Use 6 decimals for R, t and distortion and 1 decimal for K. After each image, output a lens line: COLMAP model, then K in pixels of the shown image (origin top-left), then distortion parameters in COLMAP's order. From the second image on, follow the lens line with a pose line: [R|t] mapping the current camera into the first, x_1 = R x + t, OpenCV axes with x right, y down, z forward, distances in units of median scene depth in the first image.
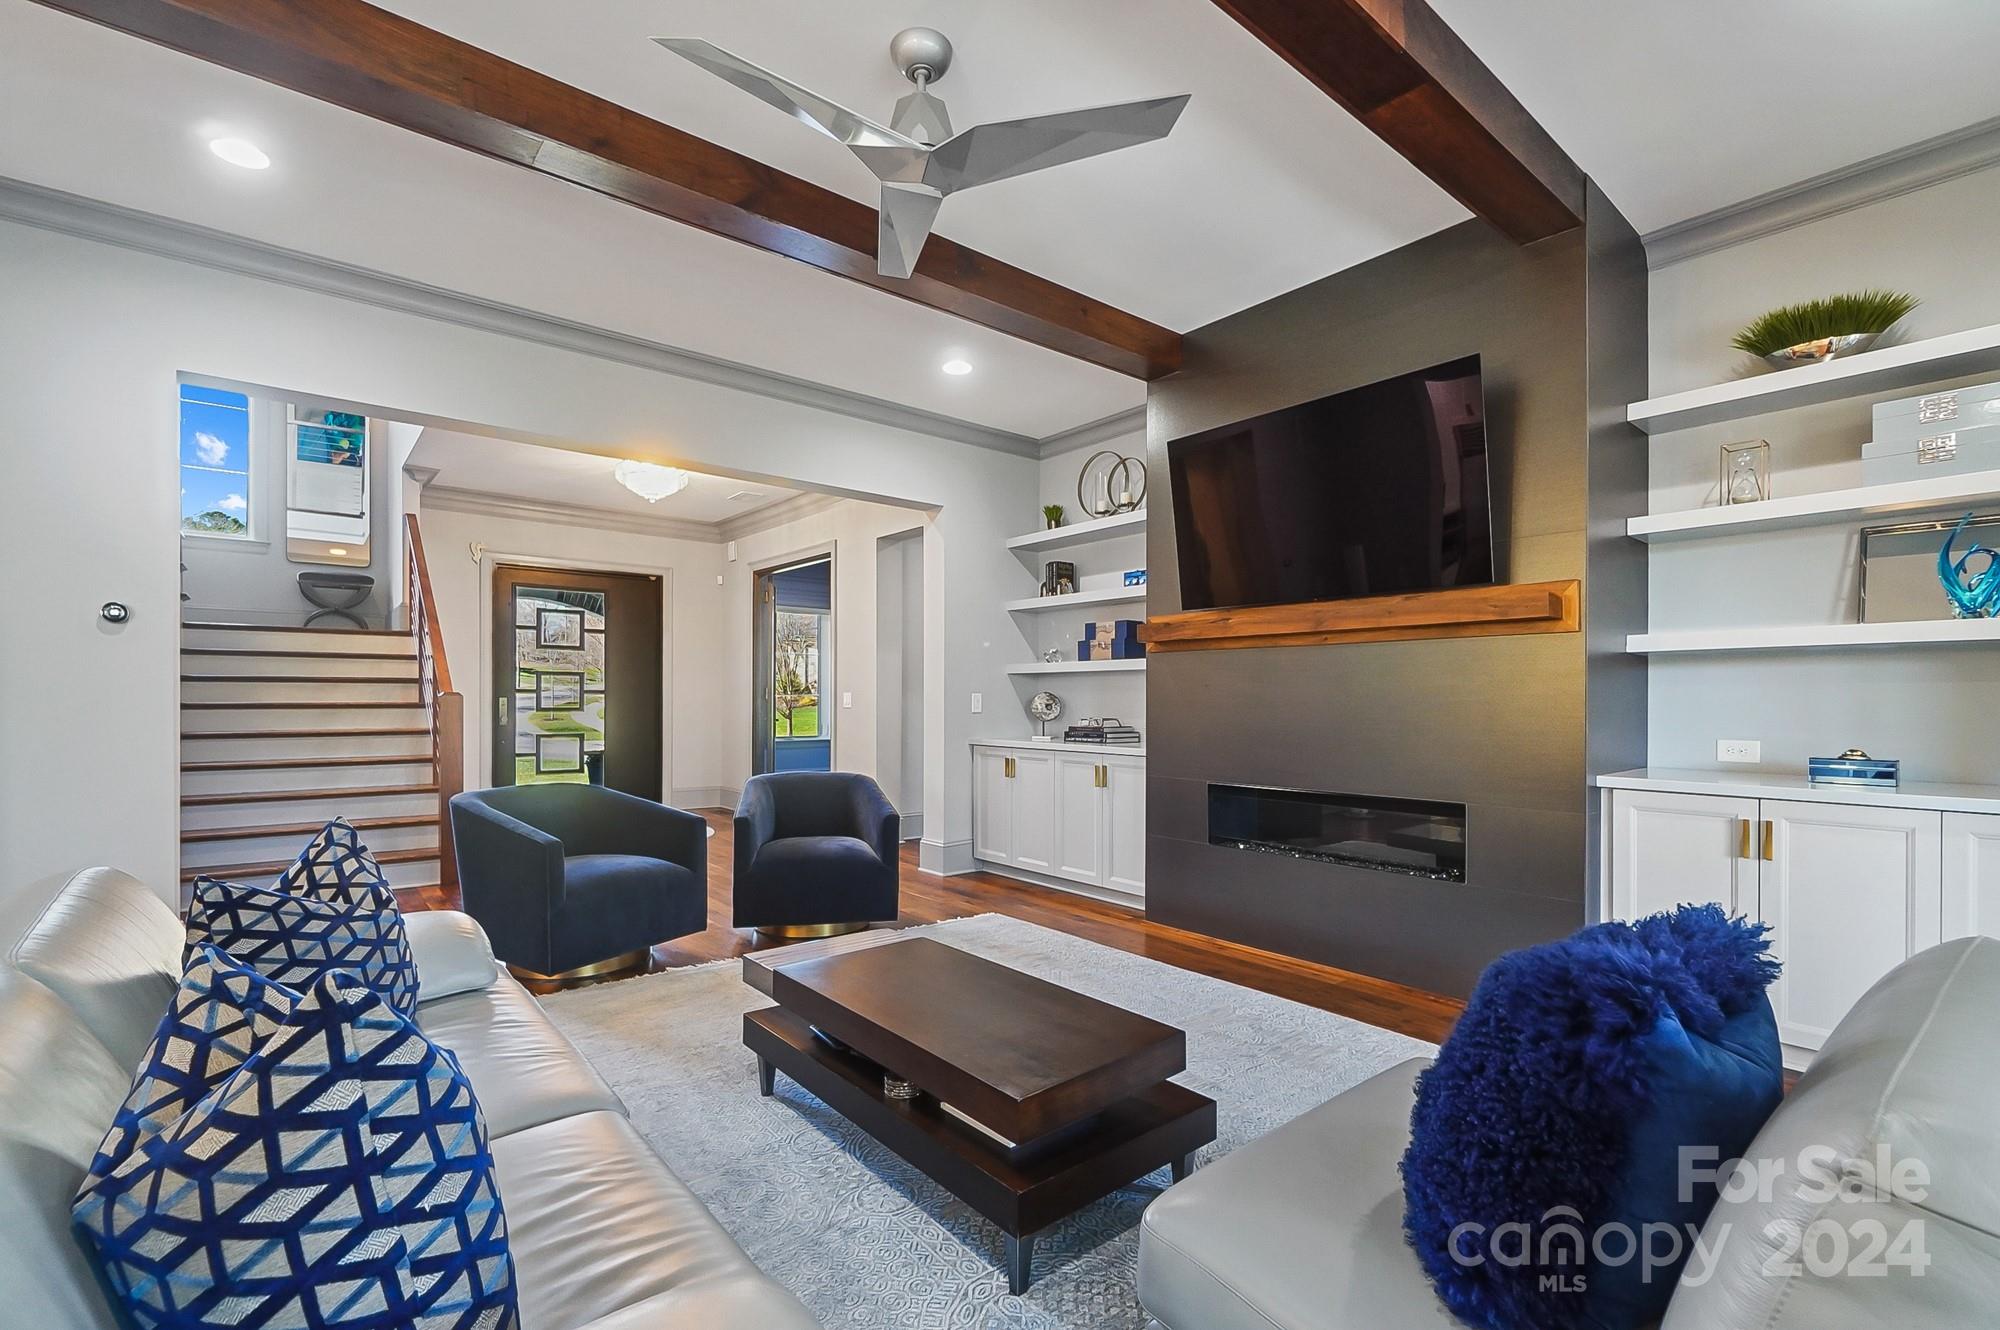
lens RADIAL K [[878.1, 0, 1010.0], [0, 878.1, 694.0], [0, 0, 1]] dist [0.002629, -0.004287]
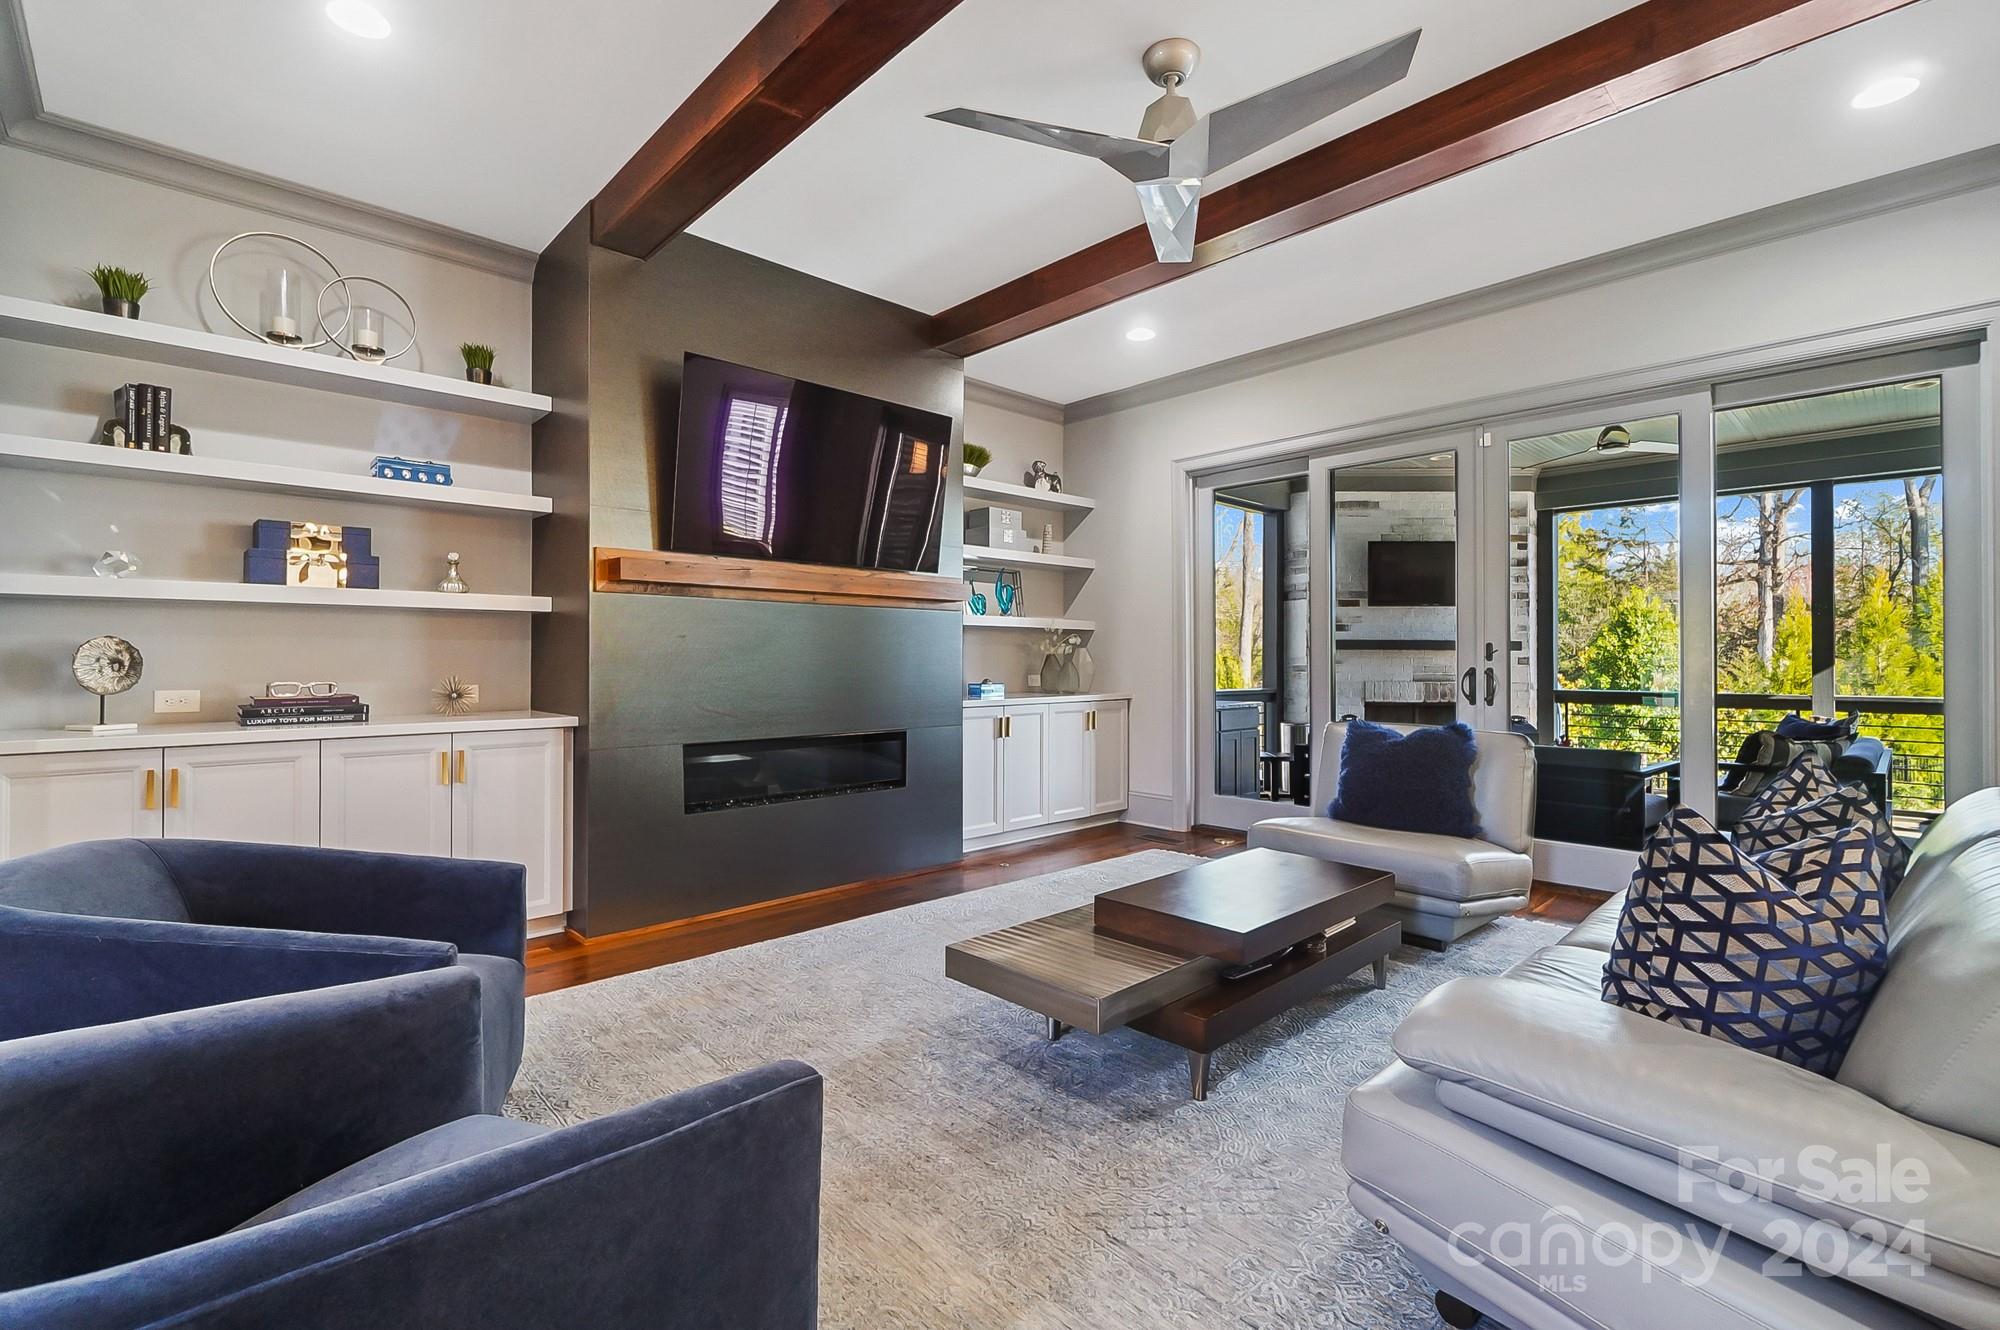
lens RADIAL K [[878.1, 0, 978.7], [0, 878.1, 650.0], [0, 0, 1]] dist [0.002629, -0.004287]
pose [[-0.040031, -0.000820, 0.999198, -0.776924], [-0.012412, 0.999923, 0.000324, -0.002158], [-0.999121, -0.012389, -0.040038, 0.841238]]
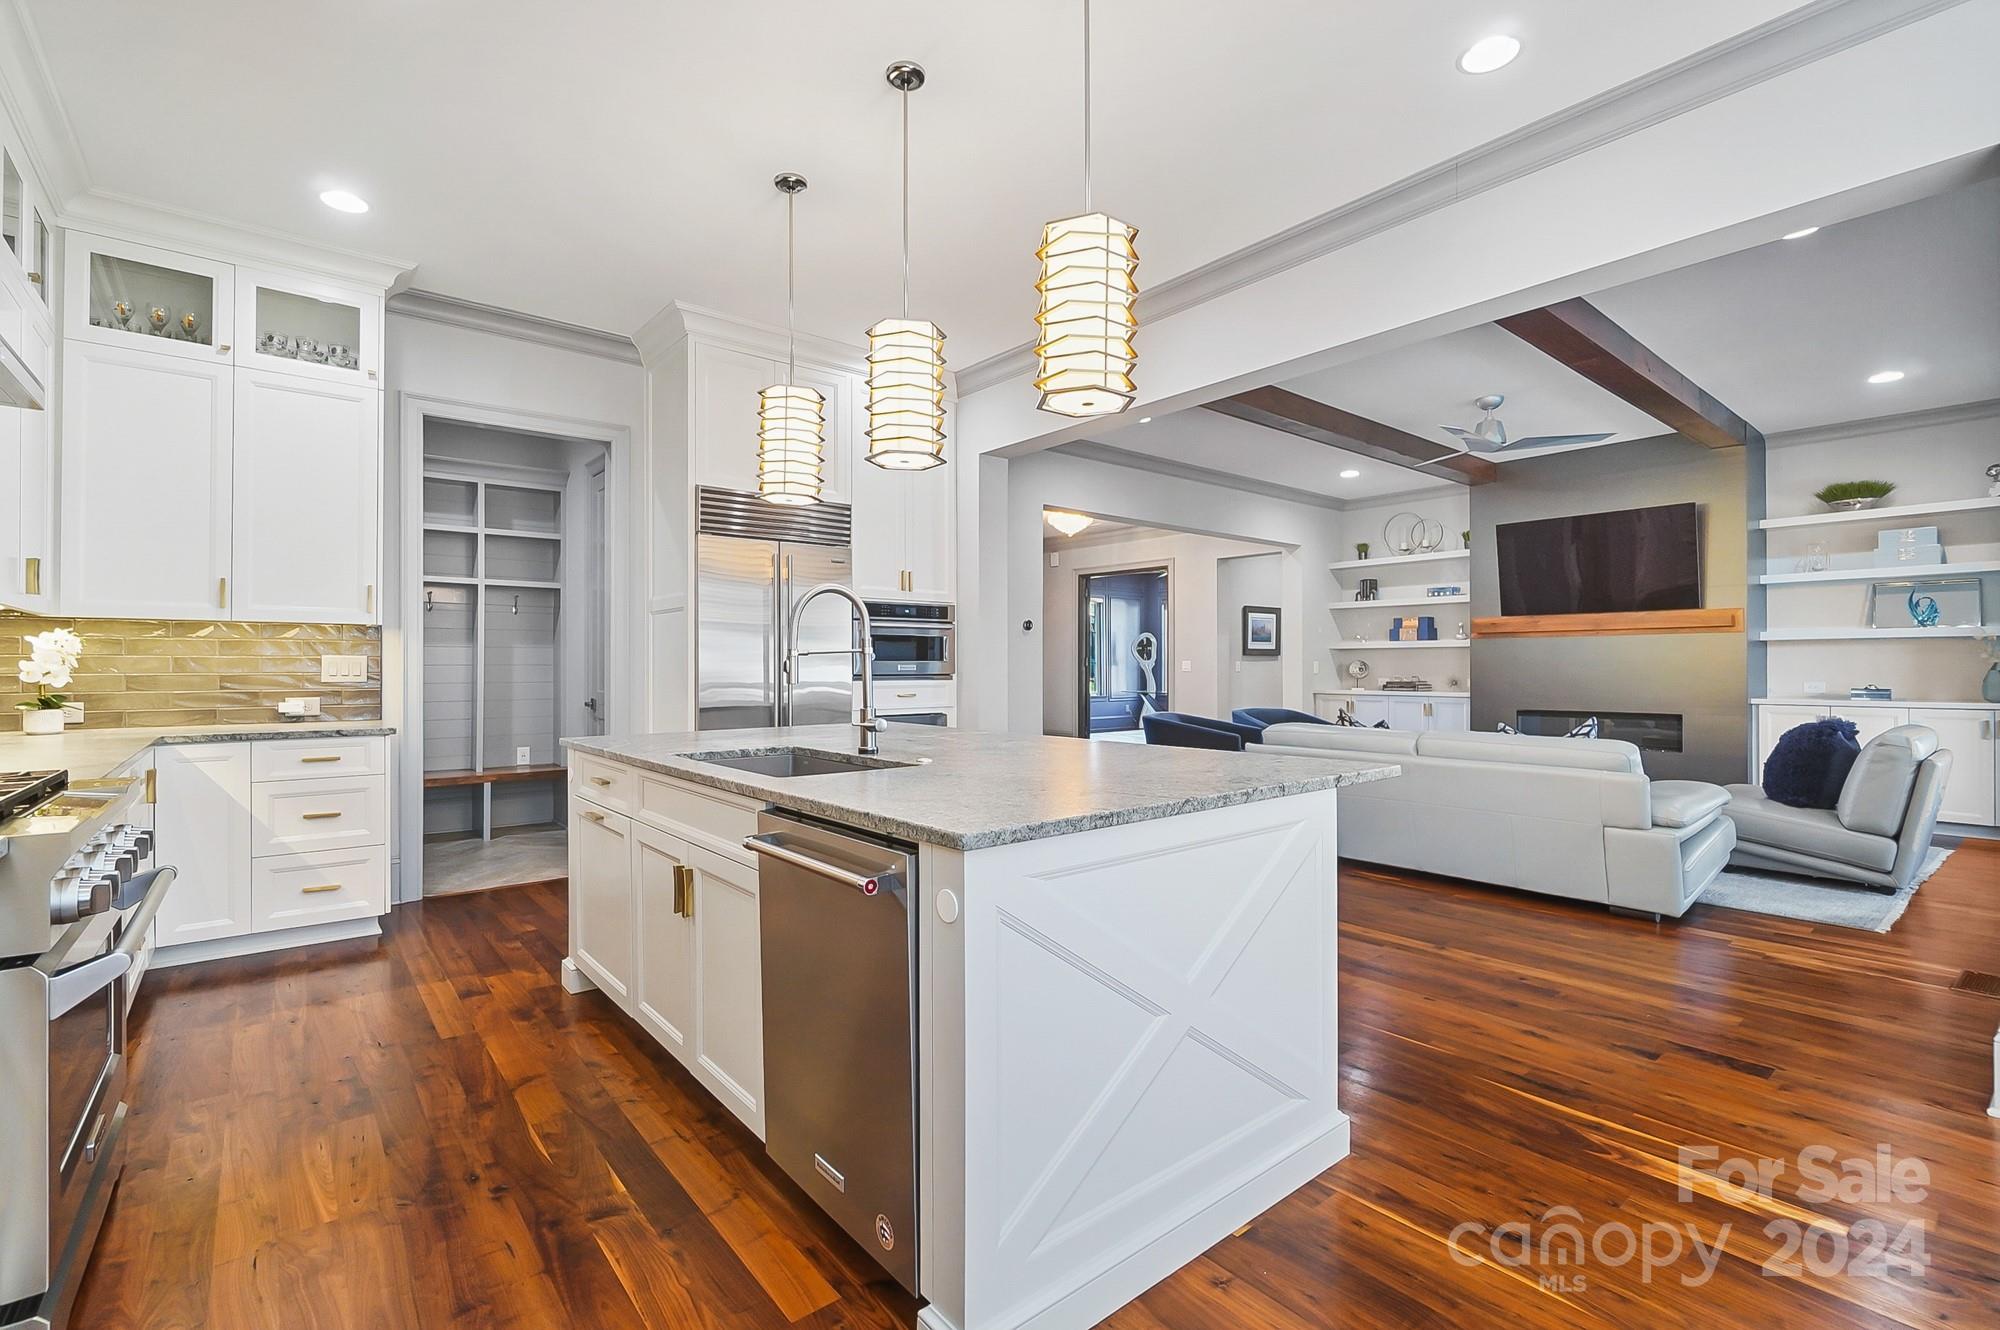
lens RADIAL K [[878.1, 0, 1001.8], [0, 878.1, 663.6], [0, 0, 1]] dist [0.002629, -0.004287]
pose [[0.999989, -0.004643, -0.000193, -0.987957], [0.004644, 0.999987, 0.001962, -0.004294], [0.000184, -0.001963, 0.999998, -0.975424]]
